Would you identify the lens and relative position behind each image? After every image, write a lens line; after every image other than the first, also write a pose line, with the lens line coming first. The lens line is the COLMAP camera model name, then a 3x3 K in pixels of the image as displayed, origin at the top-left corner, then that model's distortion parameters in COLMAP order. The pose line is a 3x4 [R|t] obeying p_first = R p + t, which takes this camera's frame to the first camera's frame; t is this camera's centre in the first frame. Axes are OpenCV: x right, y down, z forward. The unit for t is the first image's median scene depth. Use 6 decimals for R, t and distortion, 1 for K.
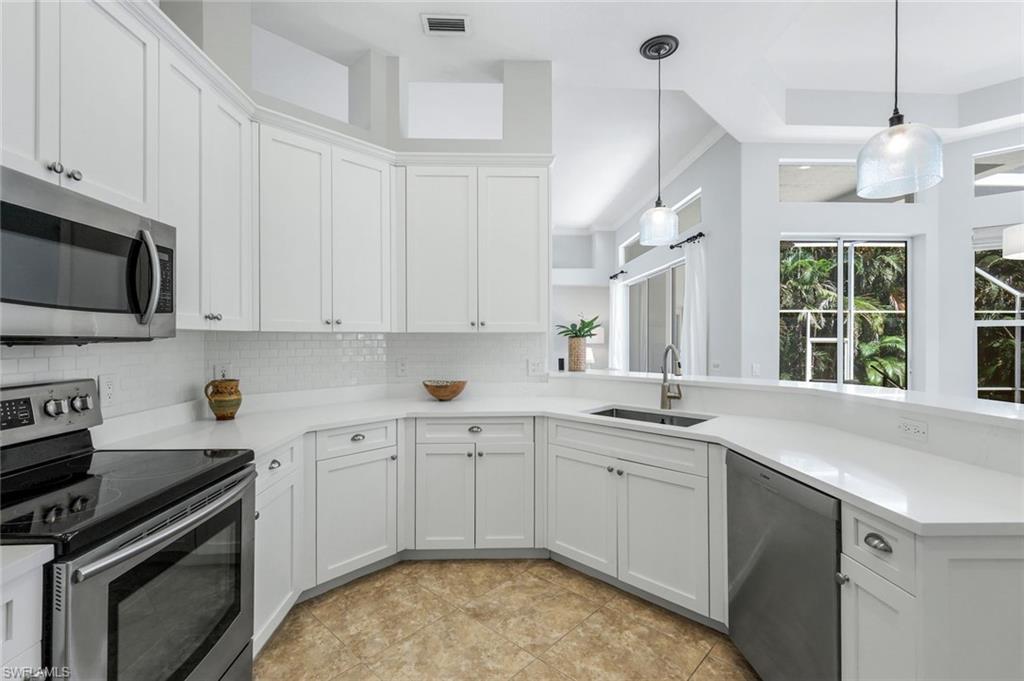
lens RADIAL K [[458.8, 0, 513.9], [0, 458.8, 340.8], [0, 0, 1]] dist [0.002942, 0.000238]
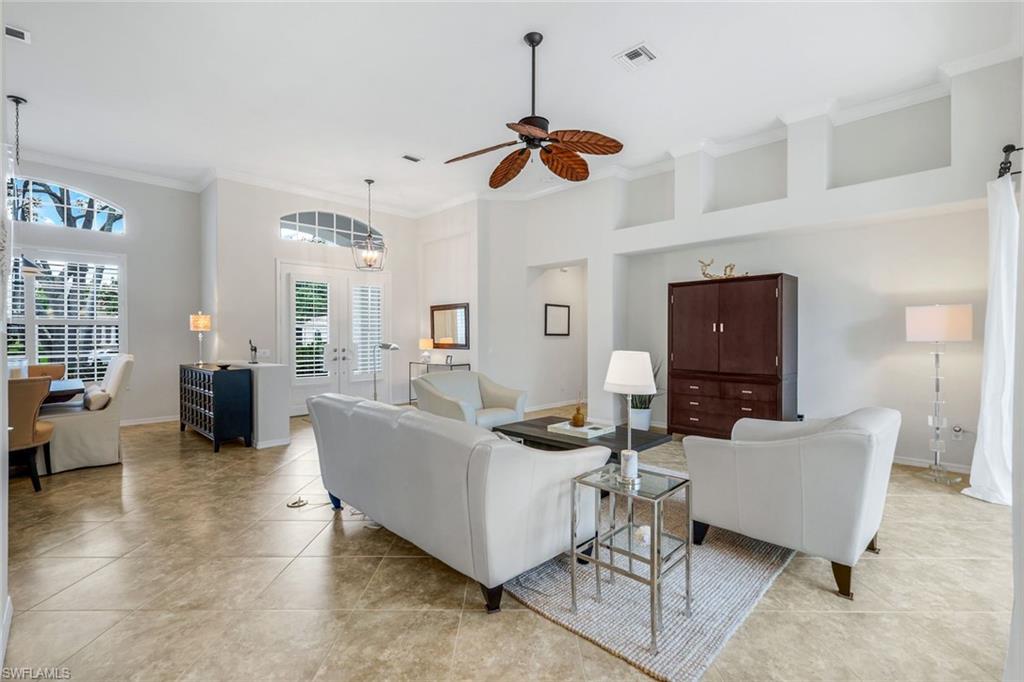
lens RADIAL K [[458.8, 0, 497.0], [0, 458.8, 336.6], [0, 0, 1]] dist [0.002942, 0.000238]
pose [[0.674184, 0.003048, -0.738557, 0.767298], [-0.006906, 0.999974, -0.002178, 0.016893], [0.738531, 0.006569, 0.674187, 1.475054]]
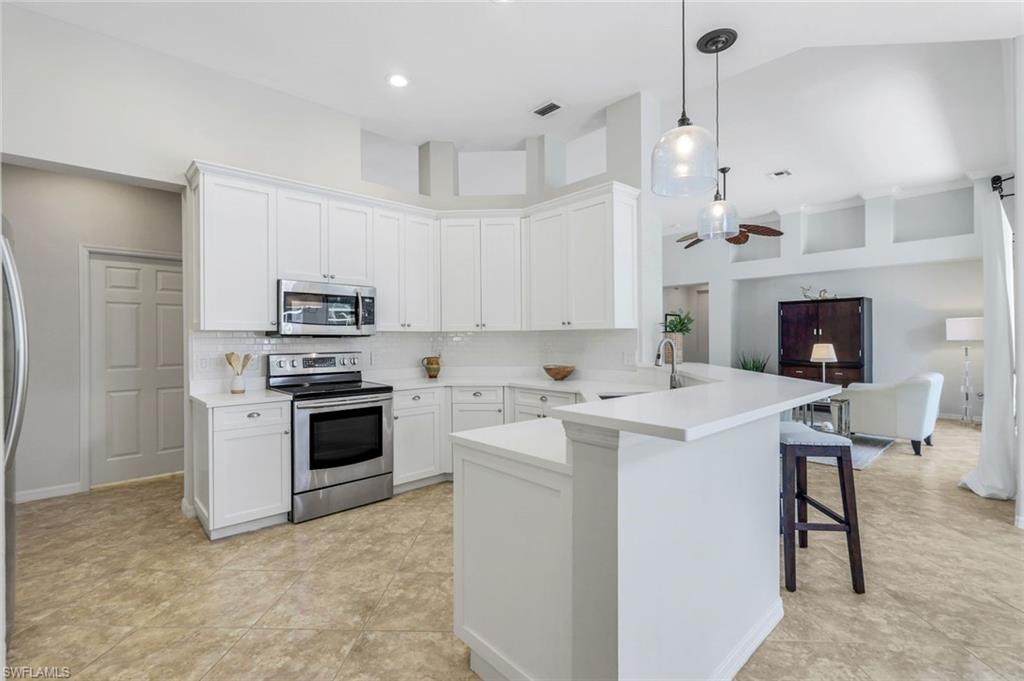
lens RADIAL K [[458.8, 0, 507.6], [0, 458.8, 339.4], [0, 0, 1]] dist [0.002942, 0.000238]
pose [[0.645832, -0.001179, -0.763479, 0.931395], [0.001839, 0.999998, 0.000012, 0.011209], [0.763477, -0.001412, 0.645833, 0.006333]]
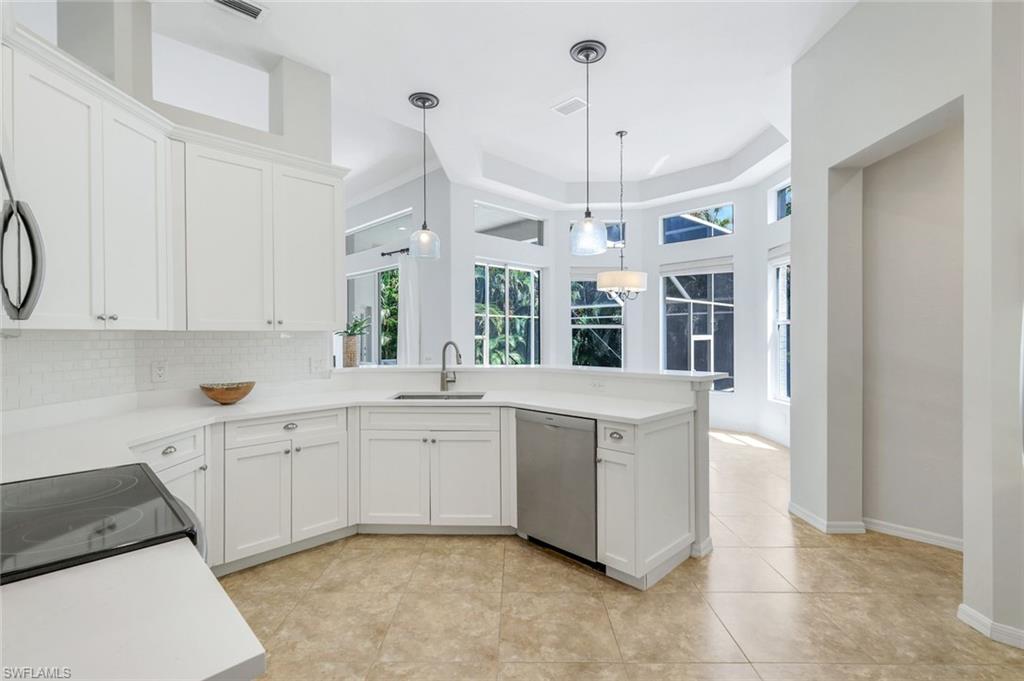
lens RADIAL K [[458.8, 0, 515.2], [0, 458.8, 340.8], [0, 0, 1]] dist [0.002942, 0.000238]
pose [[0.737594, -0.010721, 0.675159, -0.409168], [0.008255, 0.999942, 0.006860, 0.000489], [-0.675194, 0.000513, 0.737640, -0.089314]]
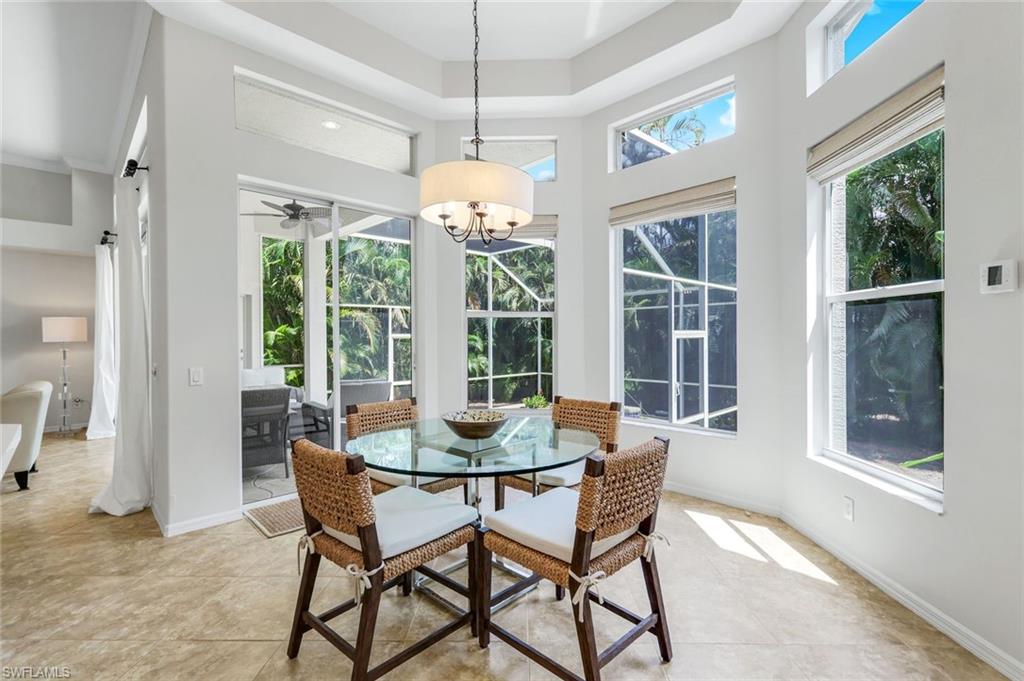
lens RADIAL K [[458.8, 0, 515.1], [0, 458.8, 337.3], [0, 0, 1]] dist [0.002942, 0.000238]
pose [[0.742857, -0.004747, 0.669433, 0.754724], [0.009068, 0.999954, -0.002972, 0.024248], [-0.669388, 0.008278, 0.742866, 0.381287]]
